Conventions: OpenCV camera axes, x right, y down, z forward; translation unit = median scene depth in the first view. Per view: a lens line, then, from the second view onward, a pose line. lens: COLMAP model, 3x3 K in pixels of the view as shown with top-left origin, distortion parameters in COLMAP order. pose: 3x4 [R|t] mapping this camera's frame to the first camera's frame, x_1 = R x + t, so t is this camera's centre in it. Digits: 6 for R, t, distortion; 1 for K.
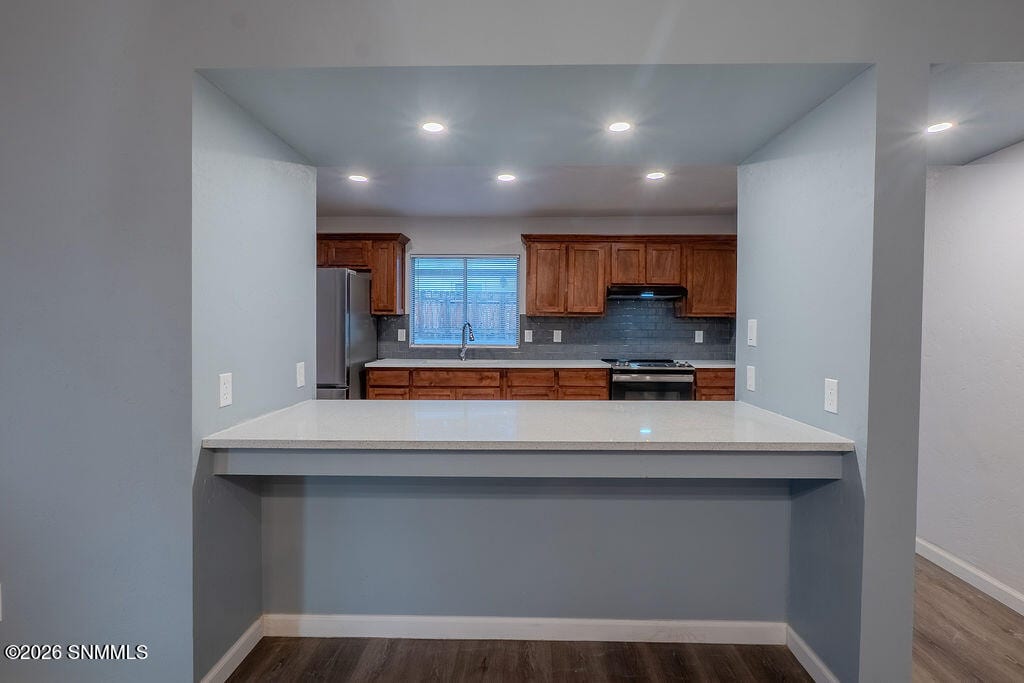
lens RADIAL K [[468.8, 0, 516.5], [0, 468.8, 341.0], [0, 0, 1]] dist [-0.010556, -0.000496]
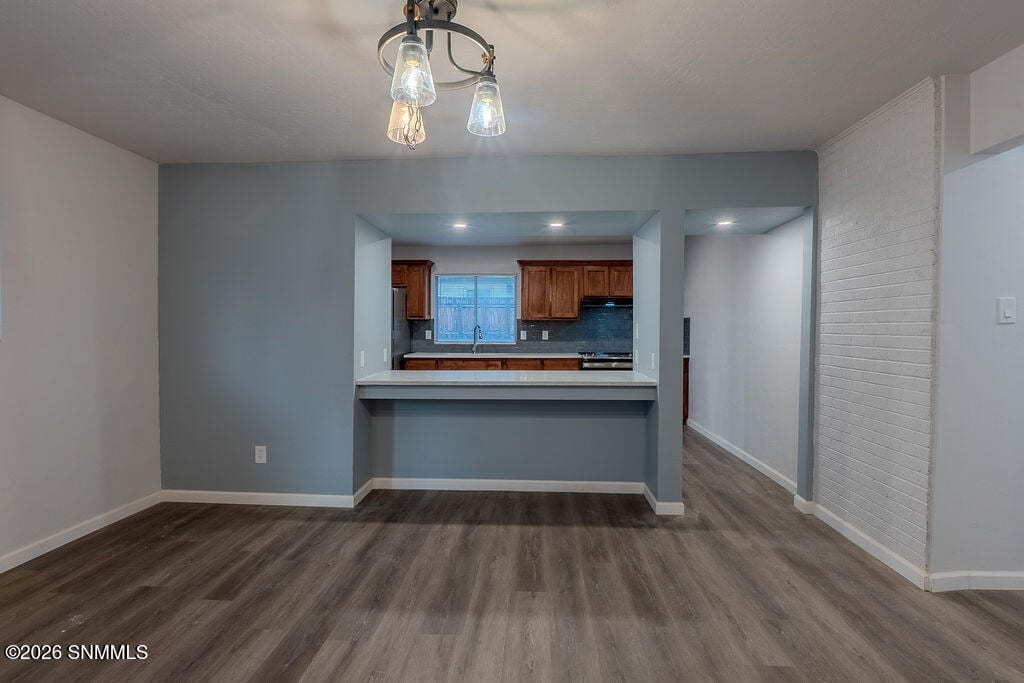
lens RADIAL K [[489.4, 0, 515.2], [0, 489.4, 337.1], [0, 0, 1]] dist [-0.010761, -0.000110]
pose [[0.999620, -0.002921, -0.027424, 0.042796], [0.002613, 0.999933, -0.011273, 0.011255], [0.027455, 0.011197, 0.999560, -0.412425]]
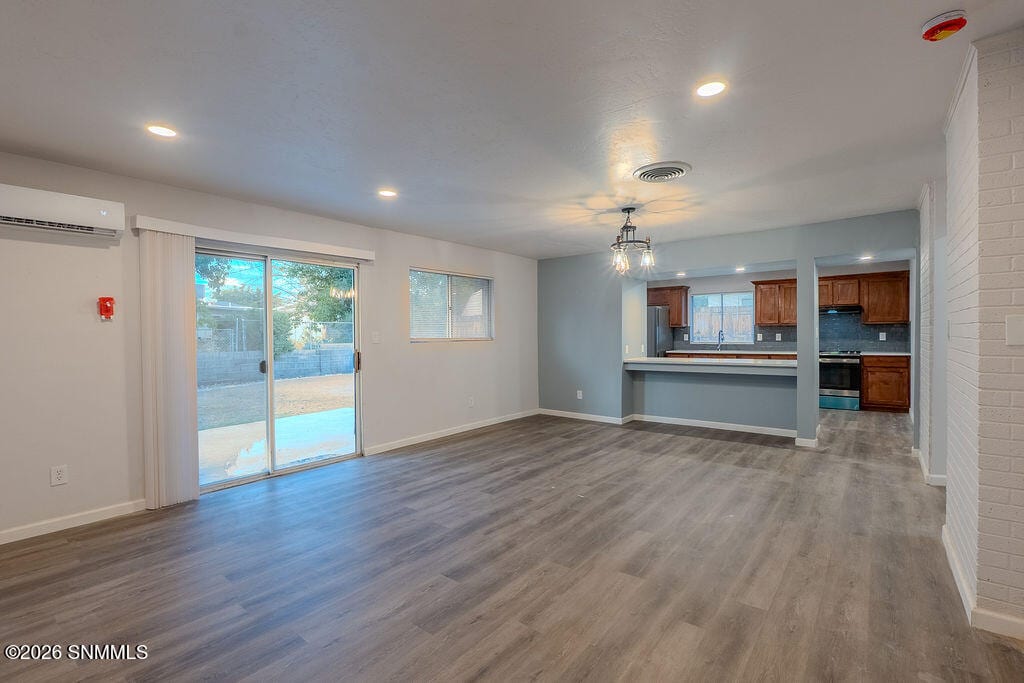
lens RADIAL K [[468.8, 0, 516.5], [0, 468.8, 341.0], [0, 0, 1]] dist [-0.010556, -0.000496]
pose [[0.799671, -0.005281, -0.600415, 0.368008], [-0.002696, 0.999920, -0.012385, 0.029340], [0.600432, 0.011522, 0.799592, -0.989979]]
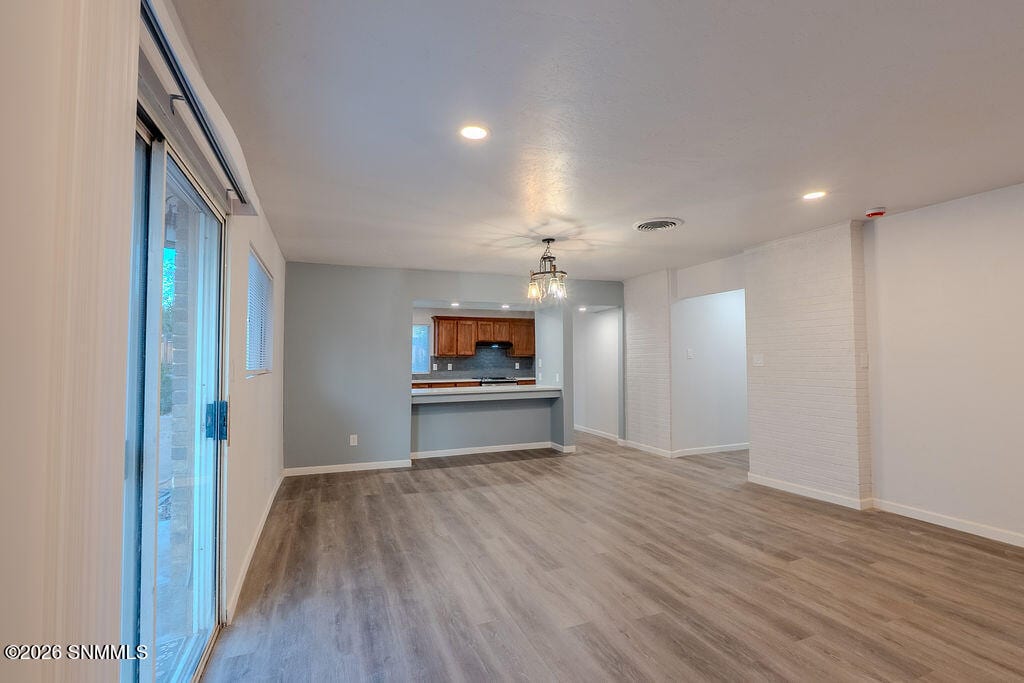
lens RADIAL K [[468.8, 0, 516.5], [0, 468.8, 341.0], [0, 0, 1]] dist [-0.010556, -0.000496]
pose [[0.916254, 0.004173, 0.400577, -0.463985], [0.024706, 0.997454, -0.066901, 0.020389], [-0.399836, 0.071195, 0.913818, -0.938045]]
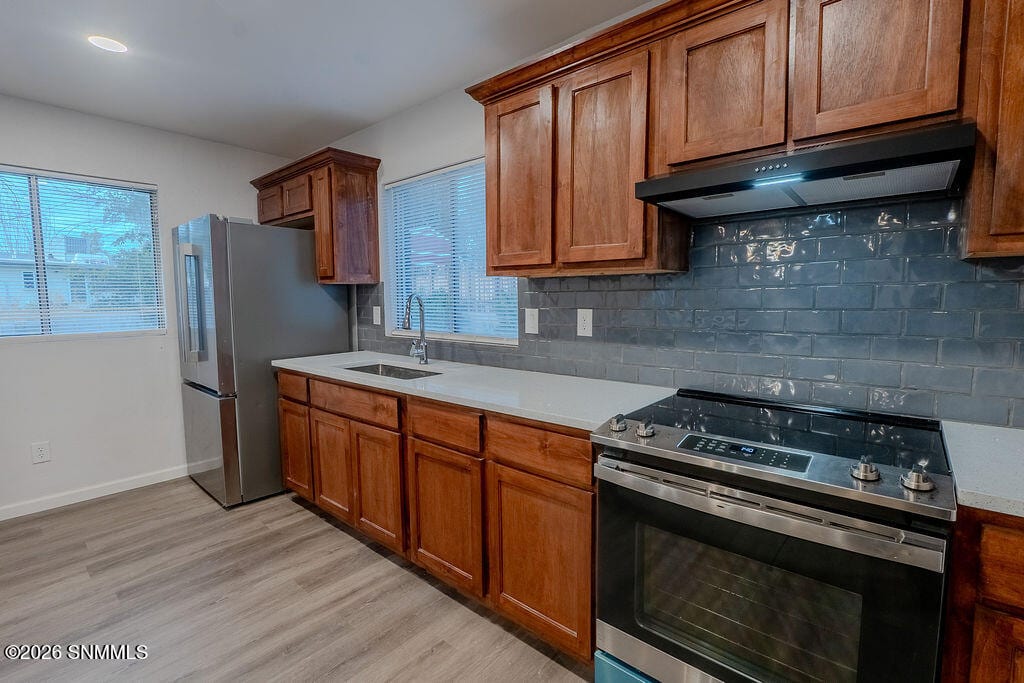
lens RADIAL K [[468.8, 0, 516.5], [0, 468.8, 341.0], [0, 0, 1]] dist [-0.010556, -0.000496]
pose [[0.768182, 0.048039, -0.638427, 0.331567], [-0.006830, 0.997739, 0.066857, -0.023121], [0.640195, -0.046998, 0.766773, 0.677425]]
